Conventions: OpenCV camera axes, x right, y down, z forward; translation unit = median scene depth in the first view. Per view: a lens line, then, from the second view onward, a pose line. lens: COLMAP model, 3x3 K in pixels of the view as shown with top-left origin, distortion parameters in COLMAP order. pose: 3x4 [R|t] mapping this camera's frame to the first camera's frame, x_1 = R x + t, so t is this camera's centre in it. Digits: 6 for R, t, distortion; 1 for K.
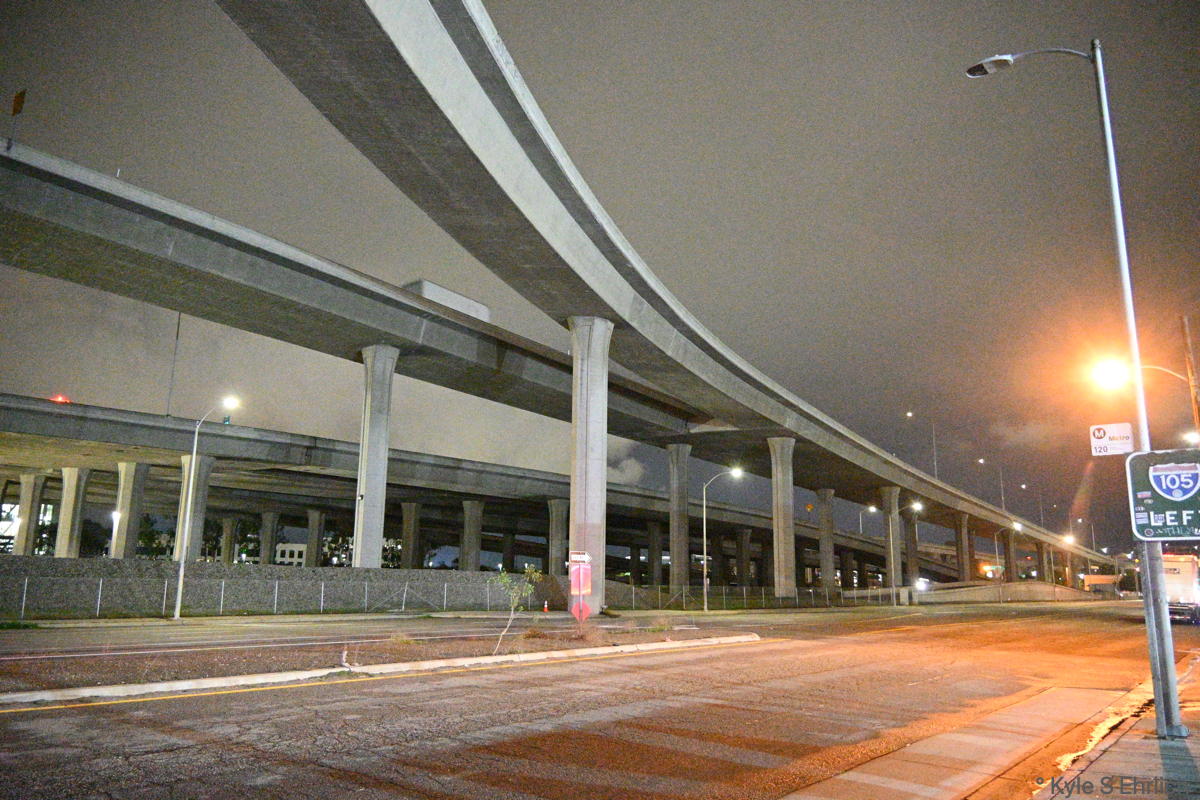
lens RADIAL K [[900.1, 0, 600.0], [0, 900.1, 400.0], [0, 0, 1]] dist [0.002454, -0.013812]
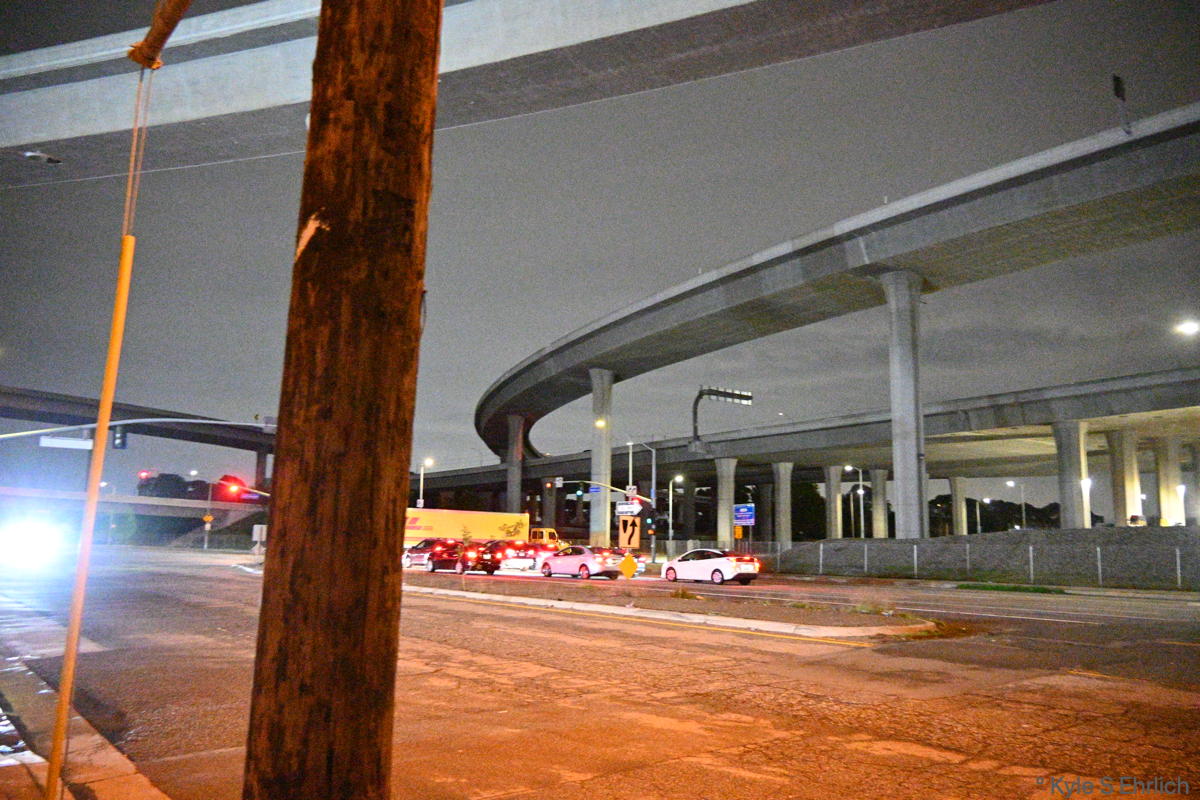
lens RADIAL K [[912.0, 0, 600.0], [0, 912.0, 400.0], [0, 0, 1]] dist [-0.008781, -0.010074]
pose [[-0.280949, -0.162895, -0.945797, 0.360187], [0.175351, 0.960189, -0.217461, 0.108439], [0.943567, -0.226942, -0.241201, 0.500658]]
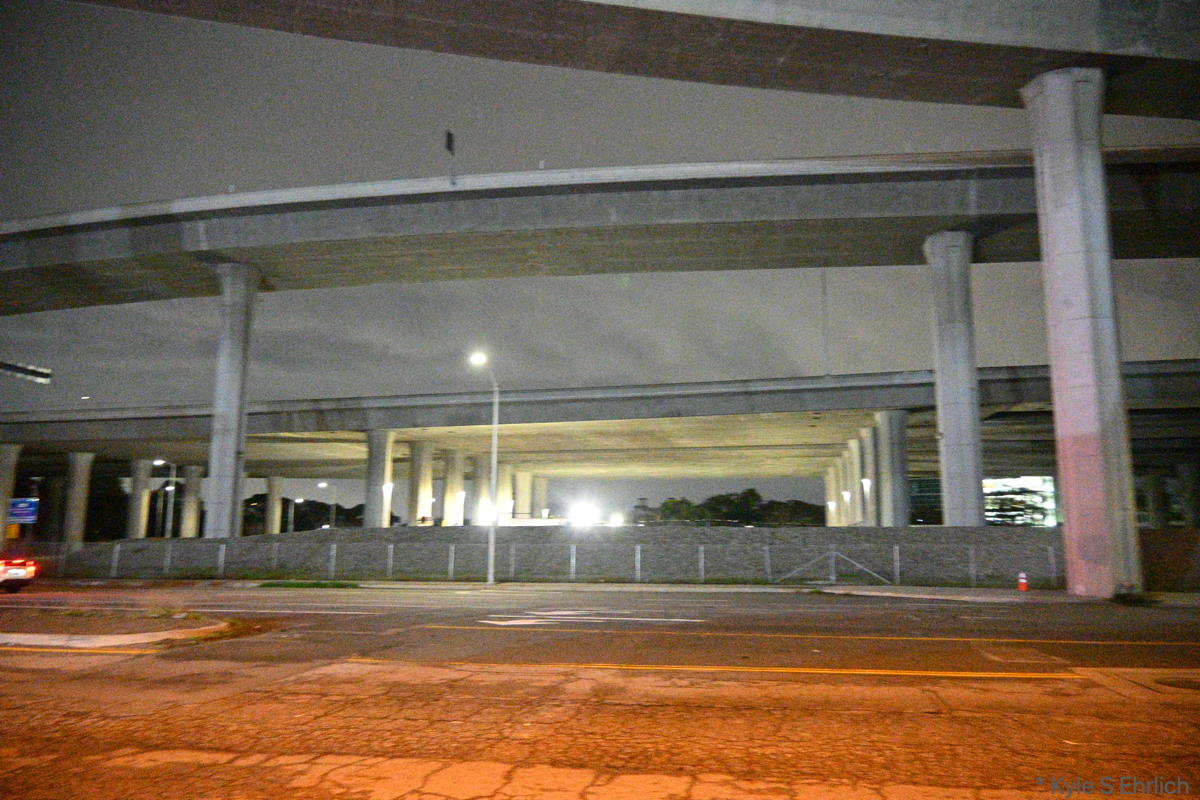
lens RADIAL K [[900.1, 0, 600.0], [0, 900.1, 400.0], [0, 0, 1]] dist [0.002454, -0.013812]
pose [[0.438834, -0.155315, -0.885043, 0.350331], [0.183741, 0.979647, -0.080811, 0.105667], [0.879581, -0.127156, 0.458441, 0.485241]]
